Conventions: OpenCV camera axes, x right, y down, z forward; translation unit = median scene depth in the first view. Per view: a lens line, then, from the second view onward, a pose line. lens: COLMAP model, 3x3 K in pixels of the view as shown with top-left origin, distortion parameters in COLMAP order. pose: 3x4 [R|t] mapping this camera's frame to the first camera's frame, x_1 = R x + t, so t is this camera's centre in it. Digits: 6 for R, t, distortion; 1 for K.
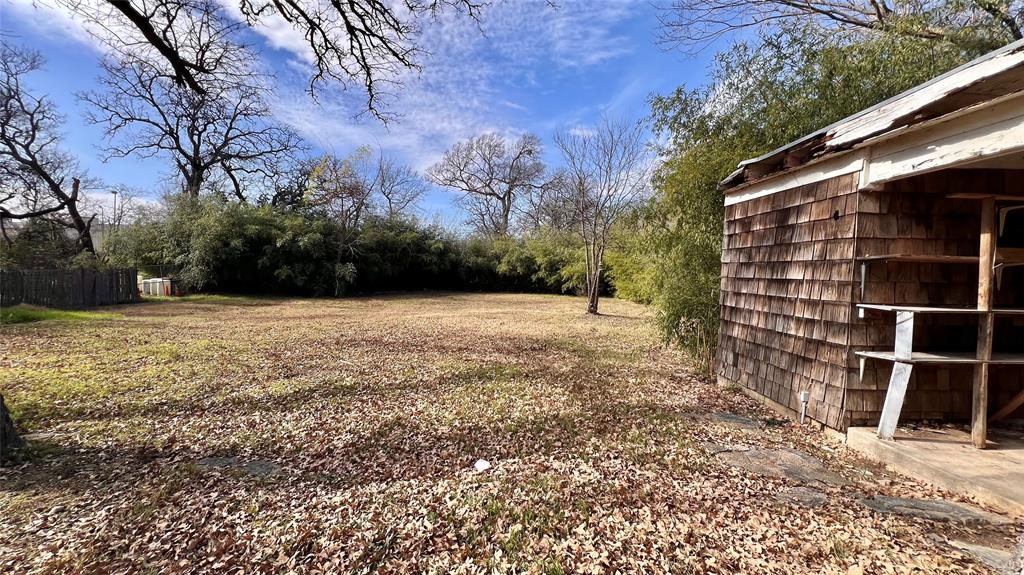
lens RADIAL K [[412.7, 0, 509.4], [0, 412.7, 283.1], [0, 0, 1]] dist [-0.002049, 0.000488]
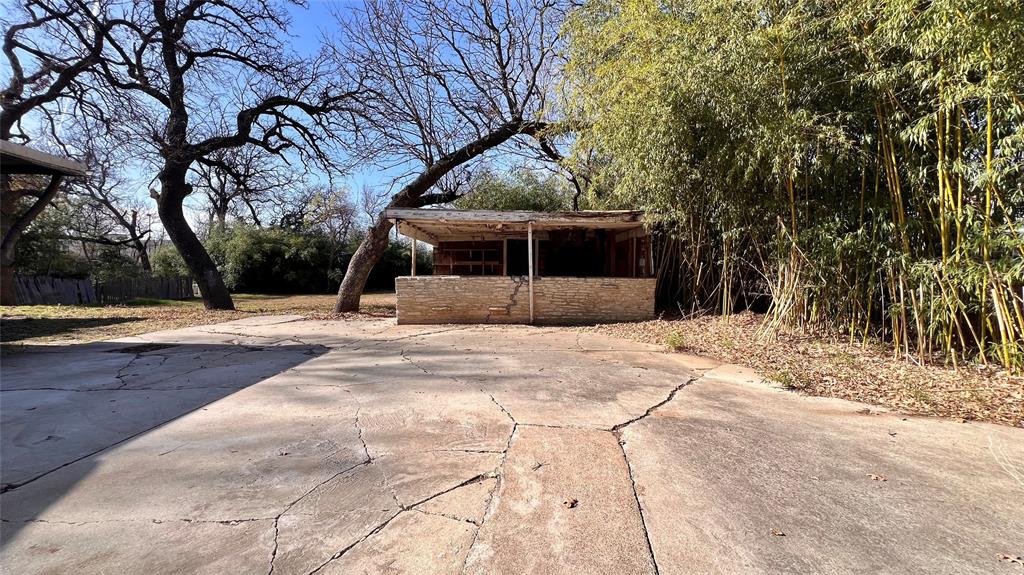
lens RADIAL K [[412.7, 0, 509.4], [0, 412.7, 283.1], [0, 0, 1]] dist [-0.002049, 0.000488]
pose [[0.999569, -0.026326, -0.012993, 0.178454], [0.026337, 0.999653, 0.000665, 0.012182], [0.012971, -0.001007, 0.999915, -0.327418]]
